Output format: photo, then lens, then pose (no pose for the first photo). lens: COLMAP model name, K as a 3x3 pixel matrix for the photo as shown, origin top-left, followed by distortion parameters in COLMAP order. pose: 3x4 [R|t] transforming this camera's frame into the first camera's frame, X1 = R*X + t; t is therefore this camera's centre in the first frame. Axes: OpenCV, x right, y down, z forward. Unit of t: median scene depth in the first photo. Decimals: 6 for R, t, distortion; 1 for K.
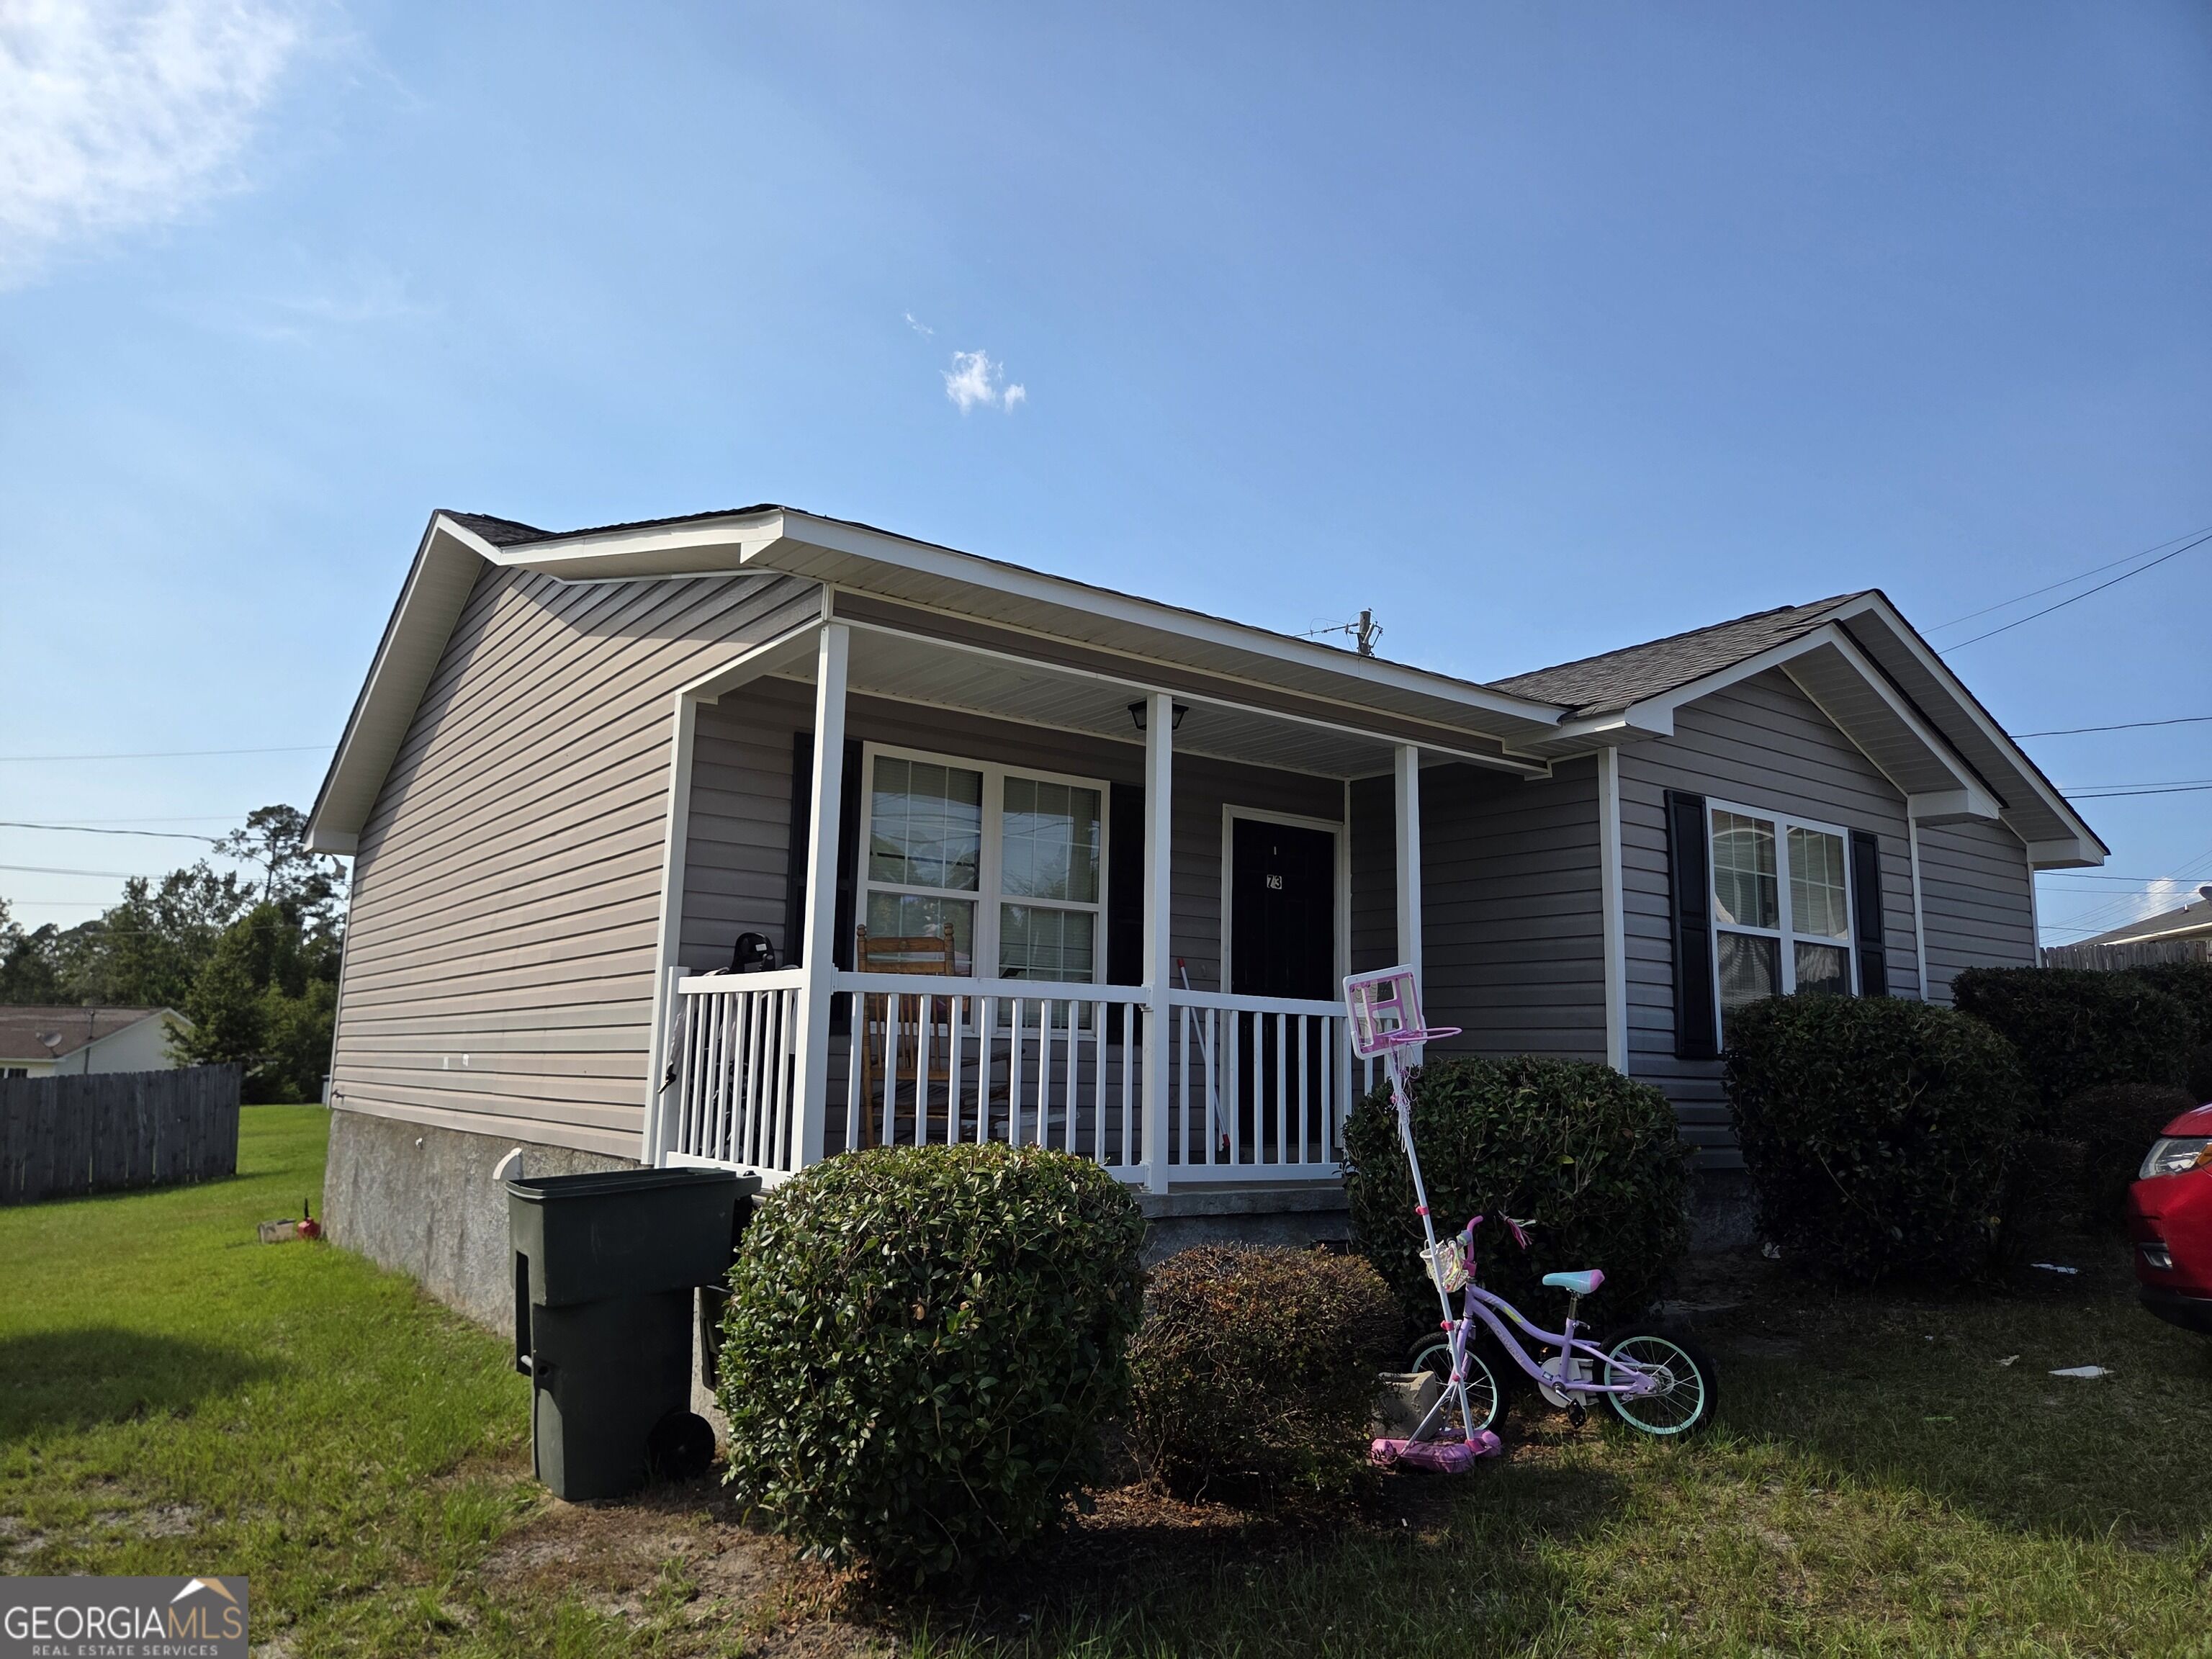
lens RADIAL K [[1389.5, 0, 1106.0], [0, 1389.5, 829.5], [0, 0, 1]] dist [0.055573, -0.048322]
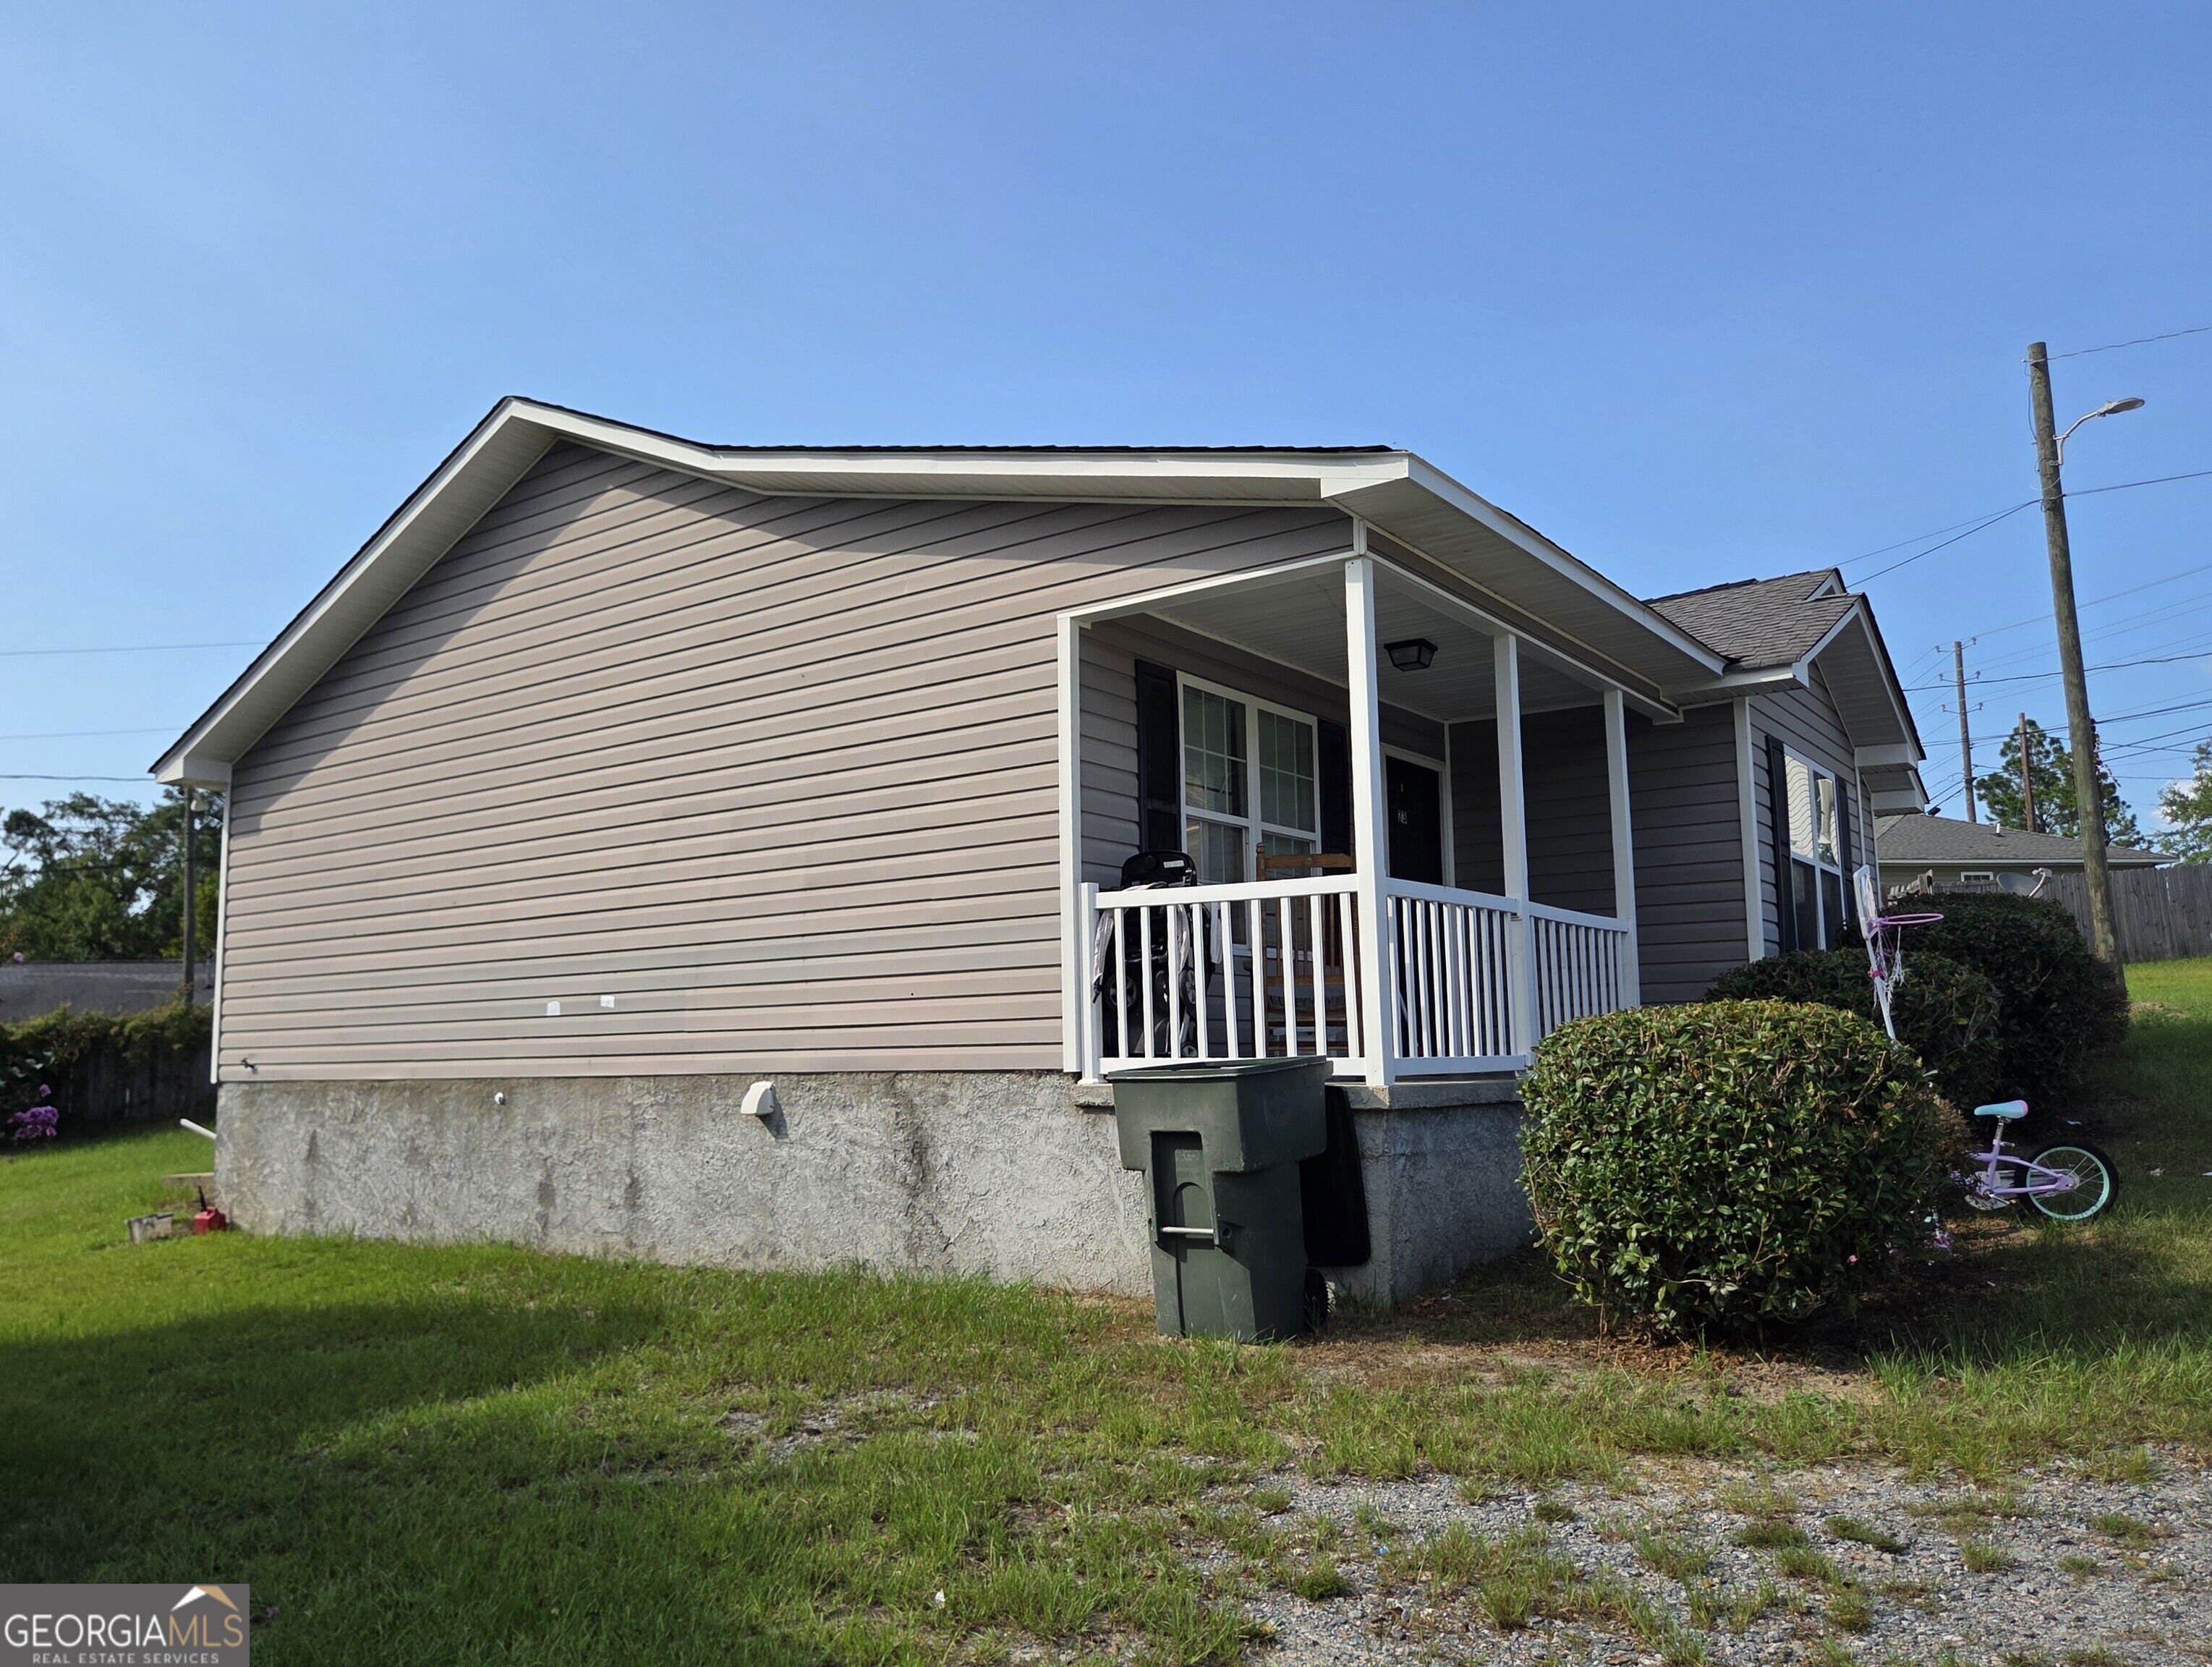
lens RADIAL K [[1517.9, 0, 1067.7], [0, 1517.9, 842.3], [0, 0, 1]] dist [0.047621, -0.045400]
pose [[0.963253, 0.002277, 0.268585, -0.620802], [-0.011217, 0.999433, 0.031757, 0.032893], [-0.268360, -0.033603, 0.962732, -0.073725]]
